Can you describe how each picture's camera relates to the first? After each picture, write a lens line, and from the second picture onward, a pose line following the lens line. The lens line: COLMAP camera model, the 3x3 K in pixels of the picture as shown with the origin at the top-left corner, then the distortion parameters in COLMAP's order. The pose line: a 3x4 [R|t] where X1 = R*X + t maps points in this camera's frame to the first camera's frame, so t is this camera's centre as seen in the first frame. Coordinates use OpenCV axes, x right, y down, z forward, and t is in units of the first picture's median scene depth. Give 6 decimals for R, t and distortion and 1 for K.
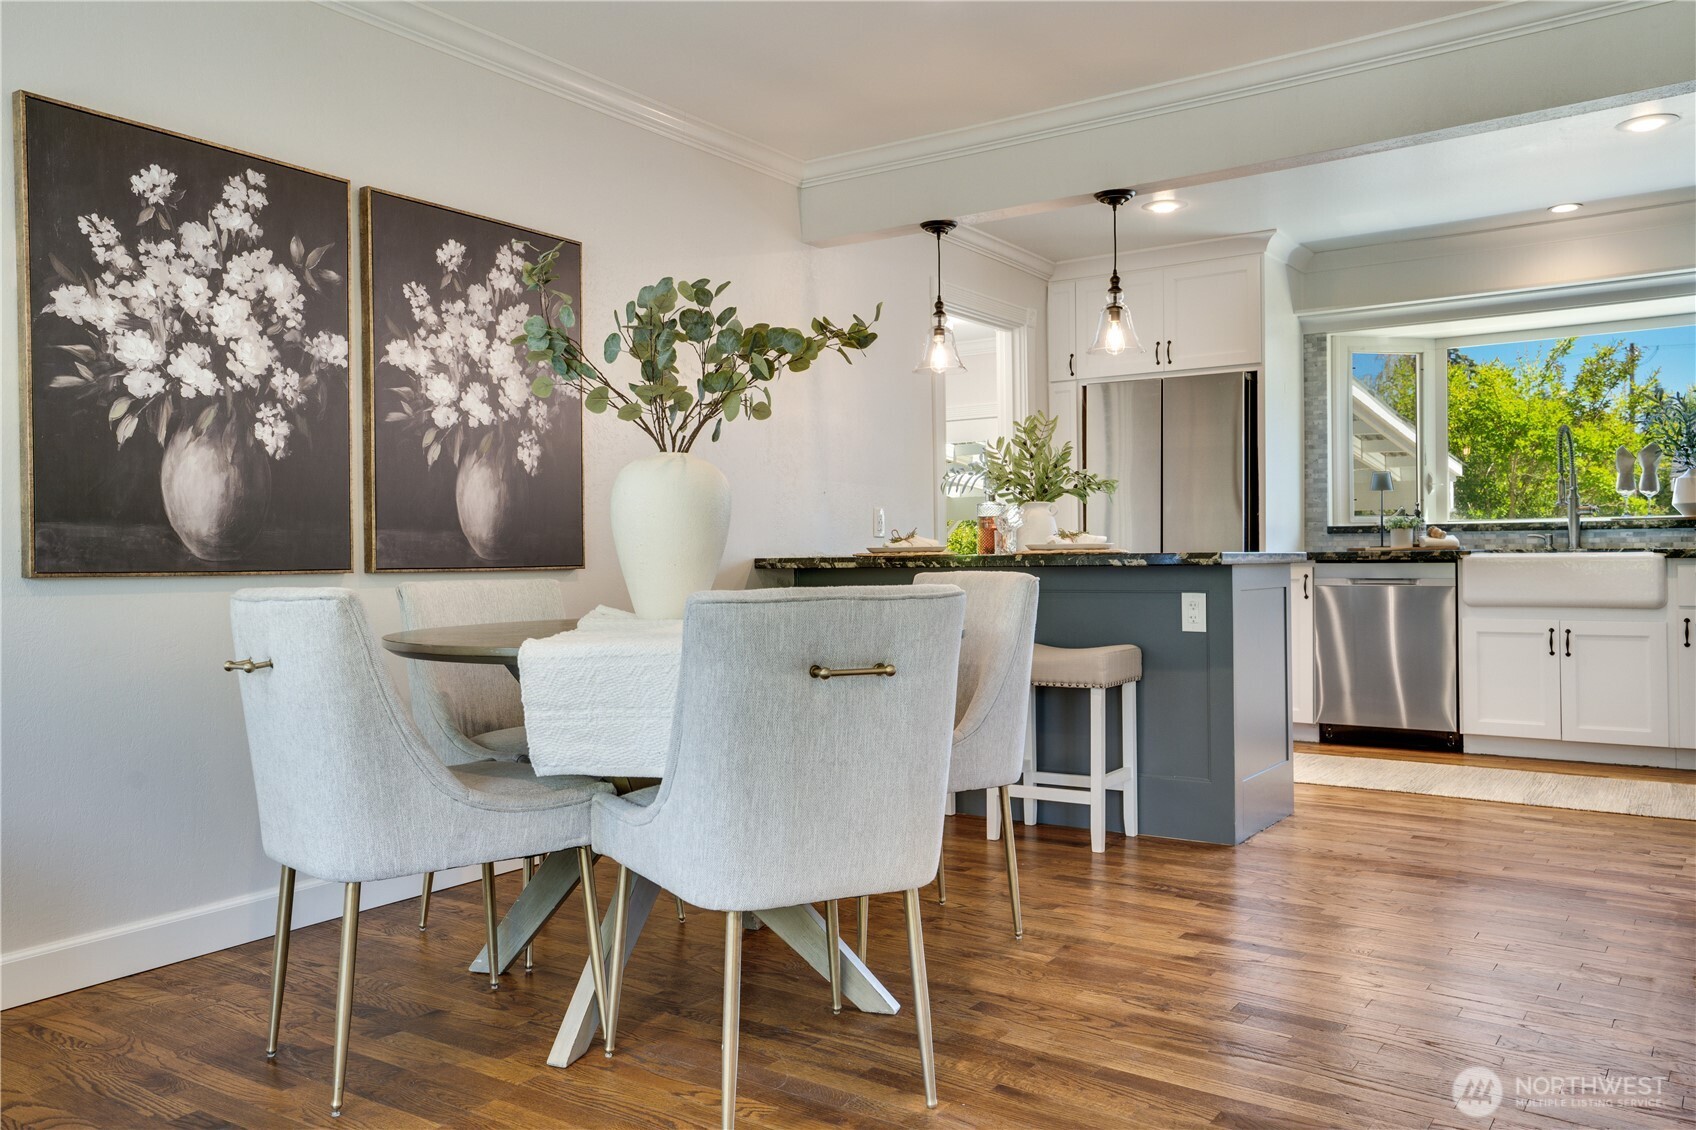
lens RADIAL K [[1306.6, 0, 846.2], [0, 1306.6, 553.8], [0, 0, 1]] dist [-0.001660, 0.069082]
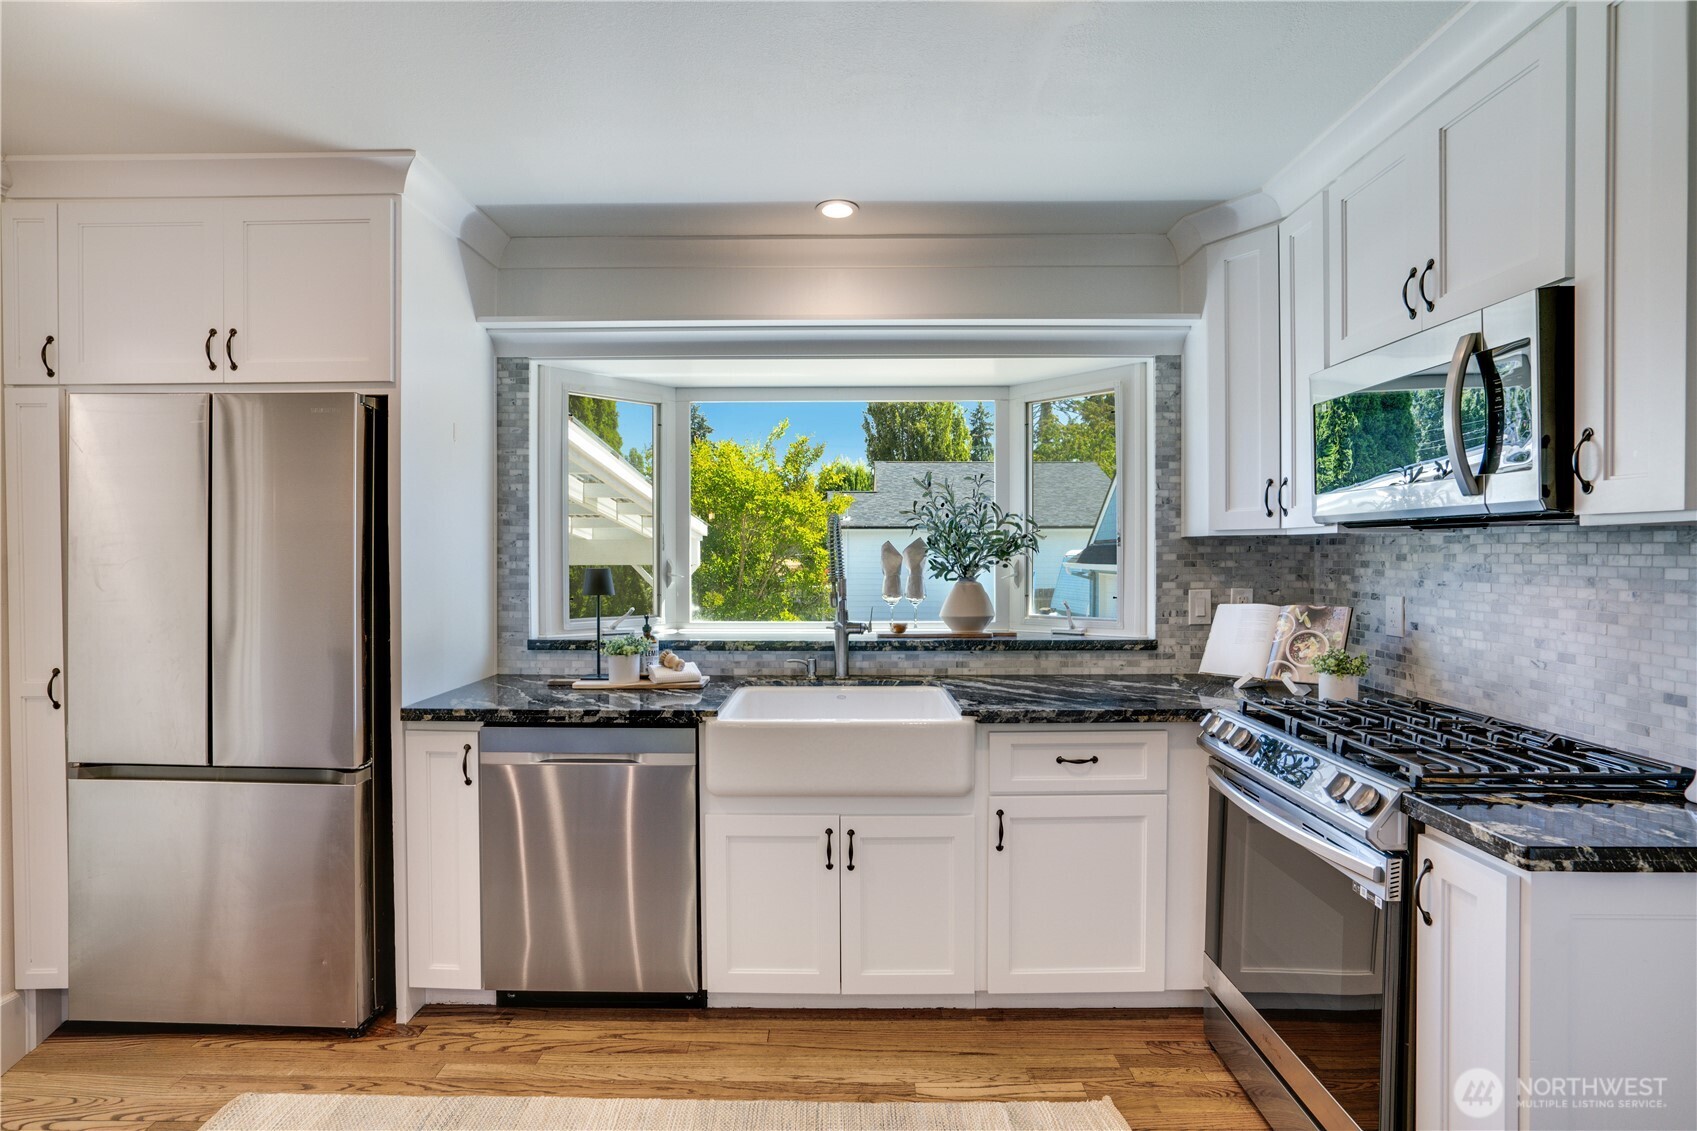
lens RADIAL K [[901.2, 0, 848.5], [0, 901.2, 565.5], [0, 0, 1]] dist [-0.003368, -0.000370]
pose [[0.828173, 0.003919, 0.560458, 0.250003], [-0.004856, 0.999988, 0.000184, -0.062693], [-0.560451, -0.002874, 0.828183, 0.531451]]
